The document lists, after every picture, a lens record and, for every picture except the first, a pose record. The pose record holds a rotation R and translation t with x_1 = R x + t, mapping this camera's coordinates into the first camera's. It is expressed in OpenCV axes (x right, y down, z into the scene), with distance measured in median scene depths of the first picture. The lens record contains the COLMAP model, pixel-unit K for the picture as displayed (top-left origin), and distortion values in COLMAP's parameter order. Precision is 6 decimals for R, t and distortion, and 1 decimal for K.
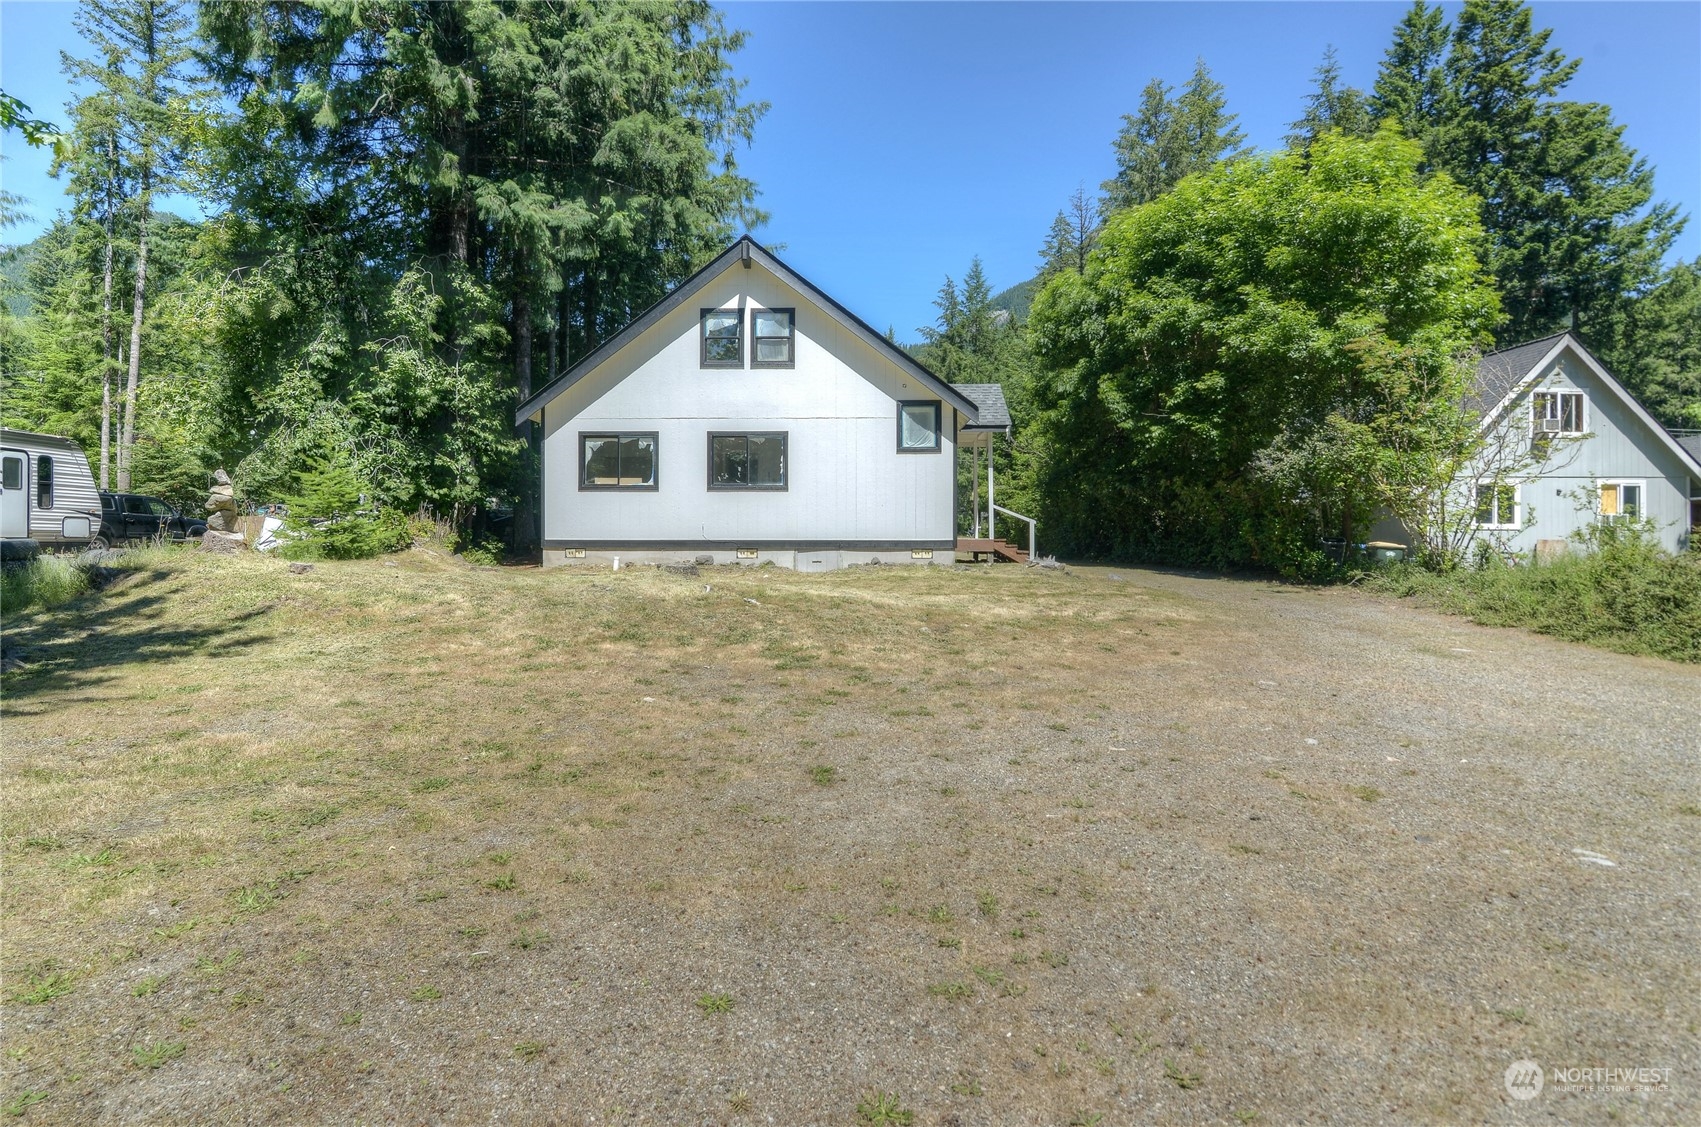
lens RADIAL K [[766.6, 0, 847.6], [0, 766.6, 546.6], [0, 0, 1]] dist [-0.000401, -0.000099]
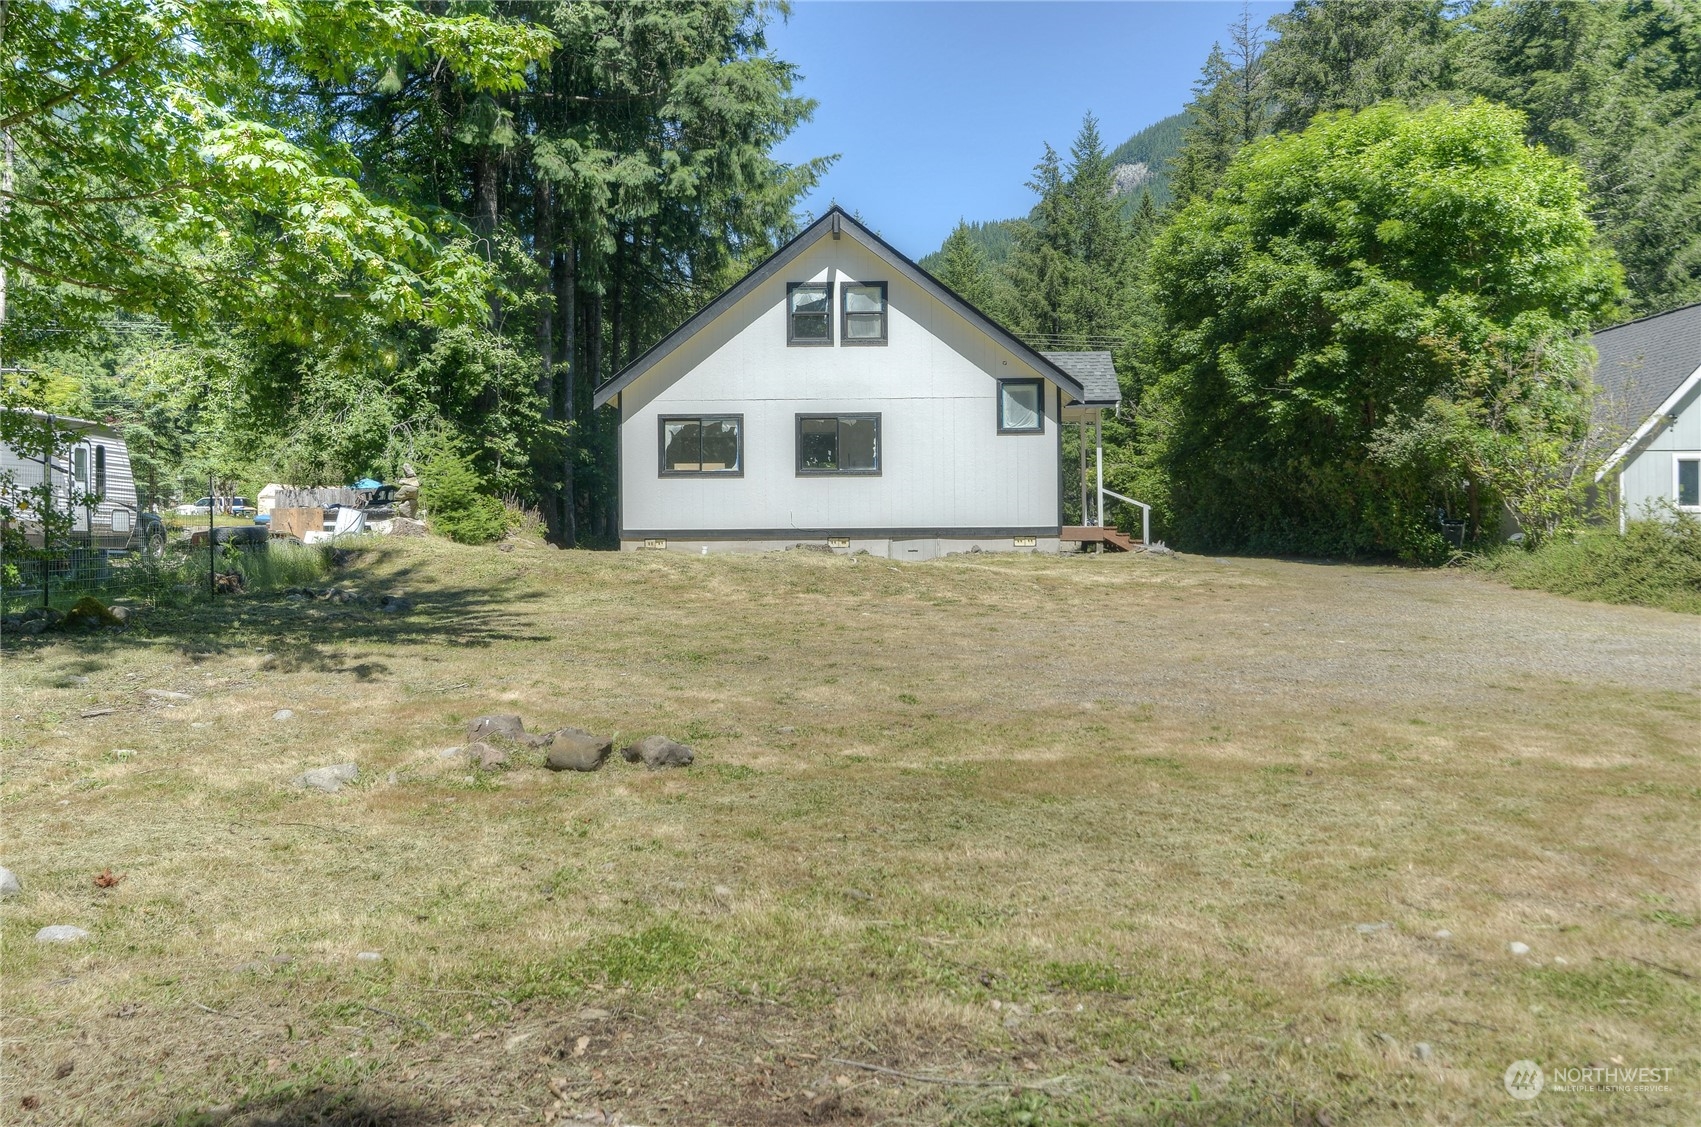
lens RADIAL K [[1398.9, 0, 850.5], [0, 1398.9, 563.5], [0, 0, 1]] dist [0.007183, 0.000108]
pose [[0.999910, -0.008003, -0.010760, -0.097084], [0.007985, 0.999967, -0.001685, 0.037186], [0.010773, 0.001599, 0.999941, -0.707555]]
